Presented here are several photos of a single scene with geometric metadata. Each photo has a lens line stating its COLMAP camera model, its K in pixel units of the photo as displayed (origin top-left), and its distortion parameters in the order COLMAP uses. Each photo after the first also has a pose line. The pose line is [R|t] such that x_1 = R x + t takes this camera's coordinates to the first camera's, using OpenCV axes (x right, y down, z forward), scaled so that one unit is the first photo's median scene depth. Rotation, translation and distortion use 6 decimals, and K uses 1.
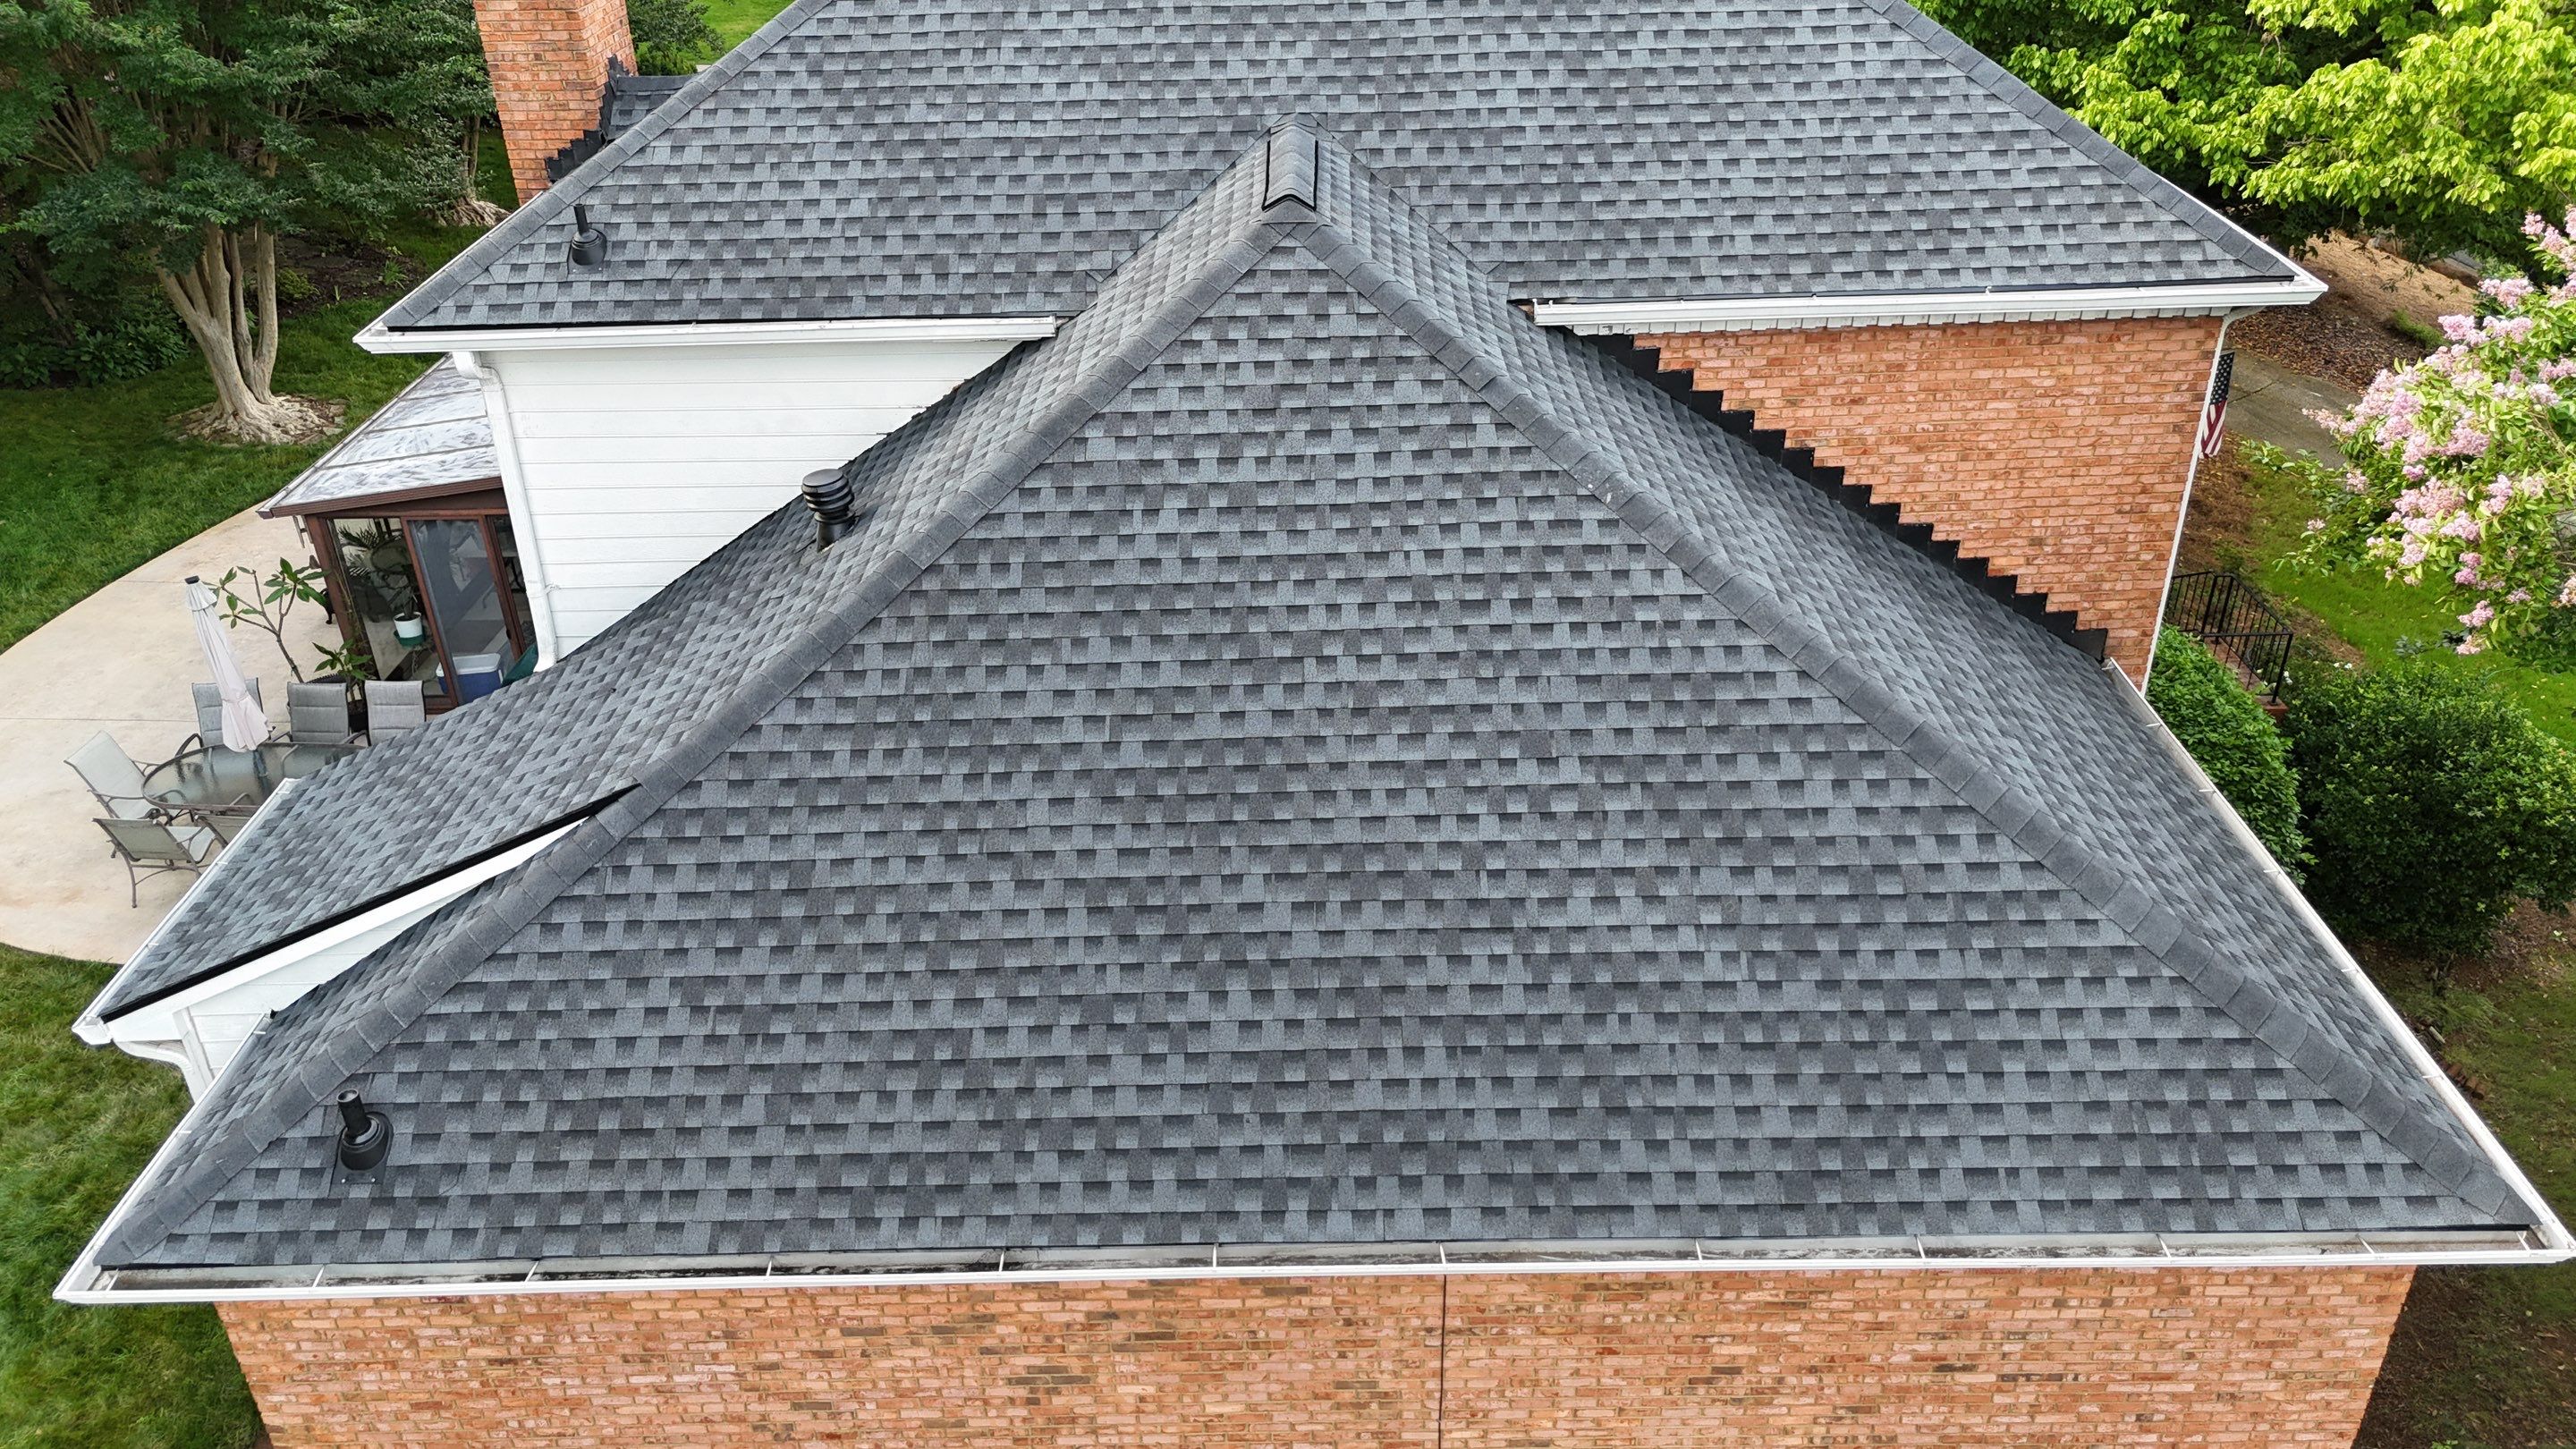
lens RADIAL K [[1897.1, 0, 1278.6], [0, 1897.1, 715.2], [0, 0, 1]] dist [0.068119, -0.062299]
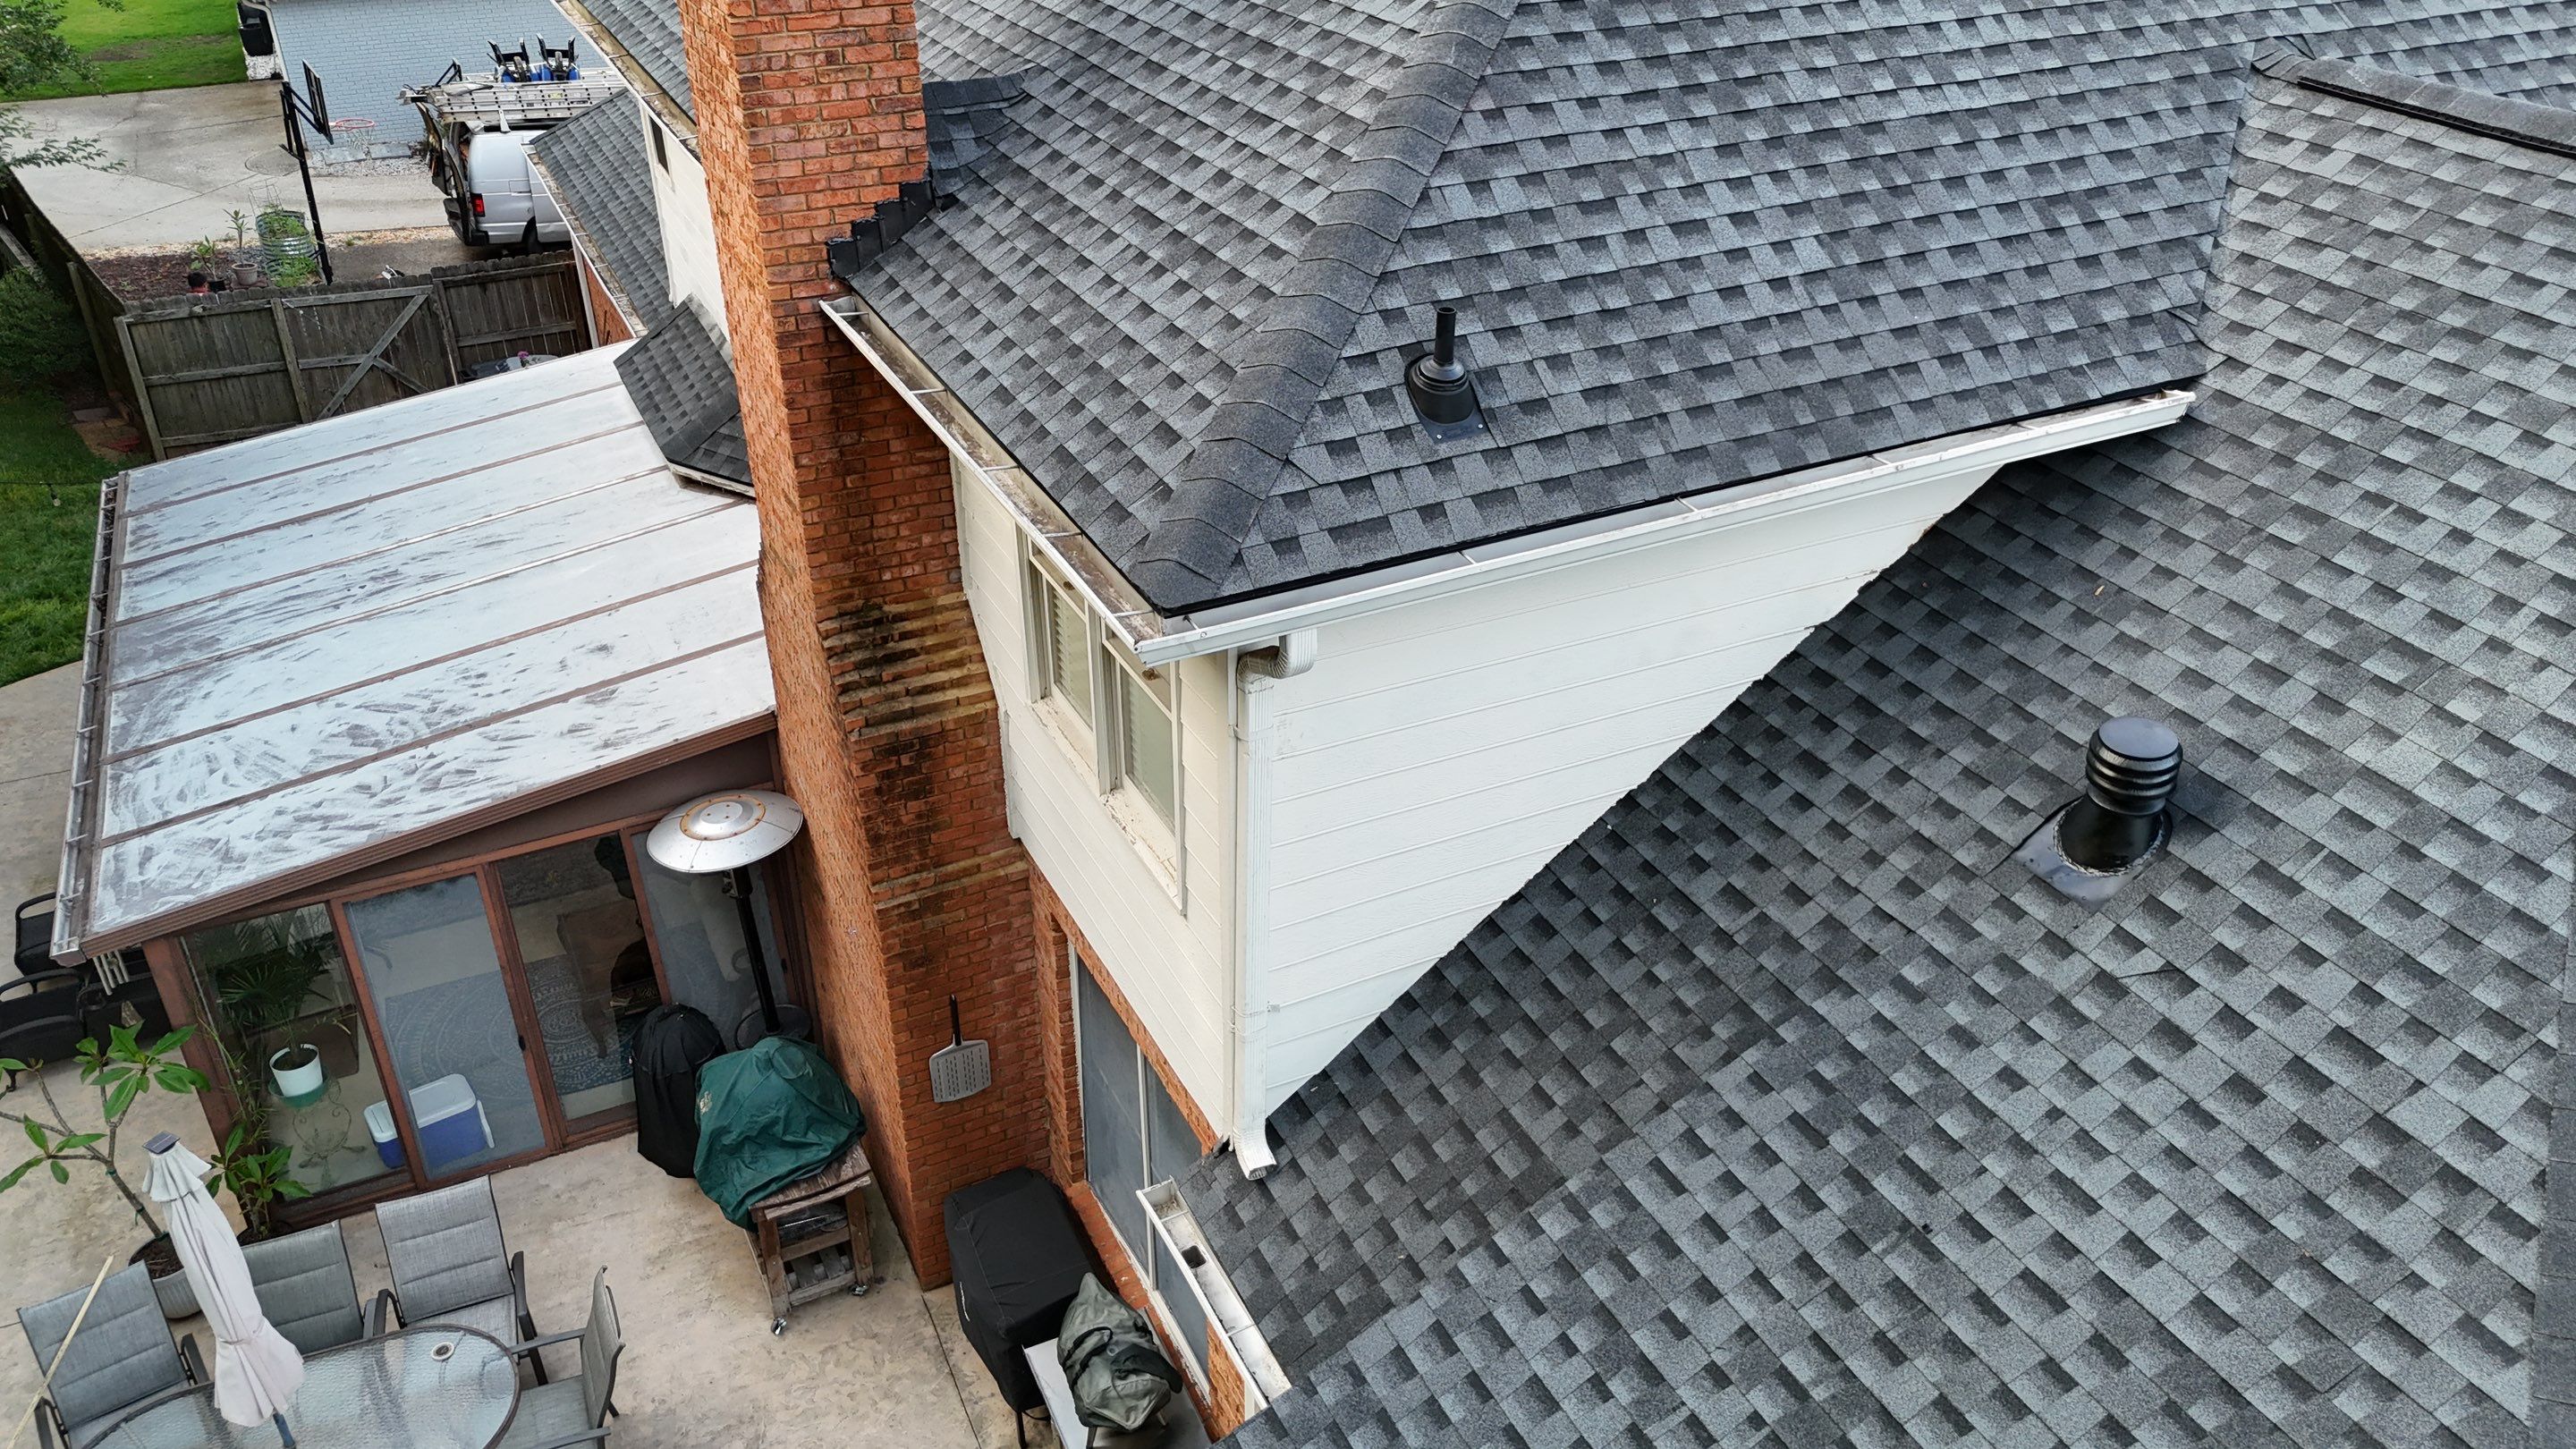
lens RADIAL K [[1897.1, 0, 1287.3], [0, 1897.1, 712.7], [0, 0, 1]] dist [0.068119, -0.062299]
pose [[0.896579, -0.201722, 0.394277, -0.612570], [0.199803, 0.978737, 0.046398, -0.187258], [-0.395253, 0.037178, 0.917819, 0.535076]]
